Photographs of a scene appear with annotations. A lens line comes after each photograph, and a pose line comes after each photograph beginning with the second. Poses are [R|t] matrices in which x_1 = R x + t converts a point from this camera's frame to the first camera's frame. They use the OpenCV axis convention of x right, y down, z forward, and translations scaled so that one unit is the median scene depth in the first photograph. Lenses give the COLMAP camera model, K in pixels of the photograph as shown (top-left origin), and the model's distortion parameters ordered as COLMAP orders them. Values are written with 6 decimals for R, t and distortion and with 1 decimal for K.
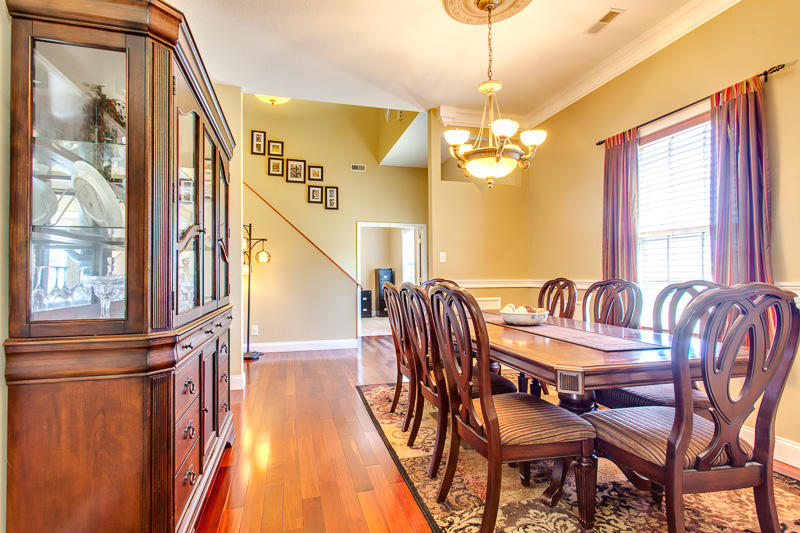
lens RADIAL K [[393.8, 0, 394.4], [0, 393.8, 269.0], [0, 0, 1]] dist [0.002797, 0.004396]
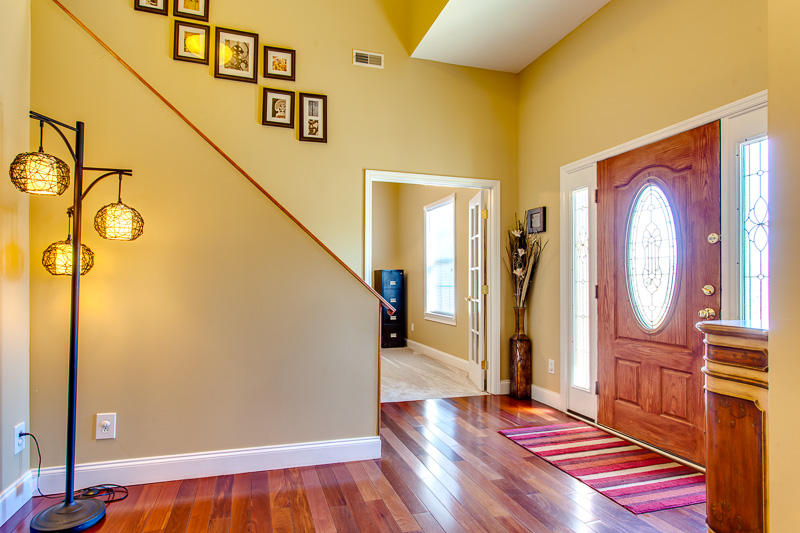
lens RADIAL K [[456.0, 0, 404.0], [0, 456.0, 272.1], [0, 0, 1]] dist [0.006075, -0.000428]
pose [[0.997766, 0.010160, 0.066022, -0.084437], [-0.009653, 0.999921, -0.007989, 0.010544], [-0.066098, 0.007334, 0.997786, 0.445041]]
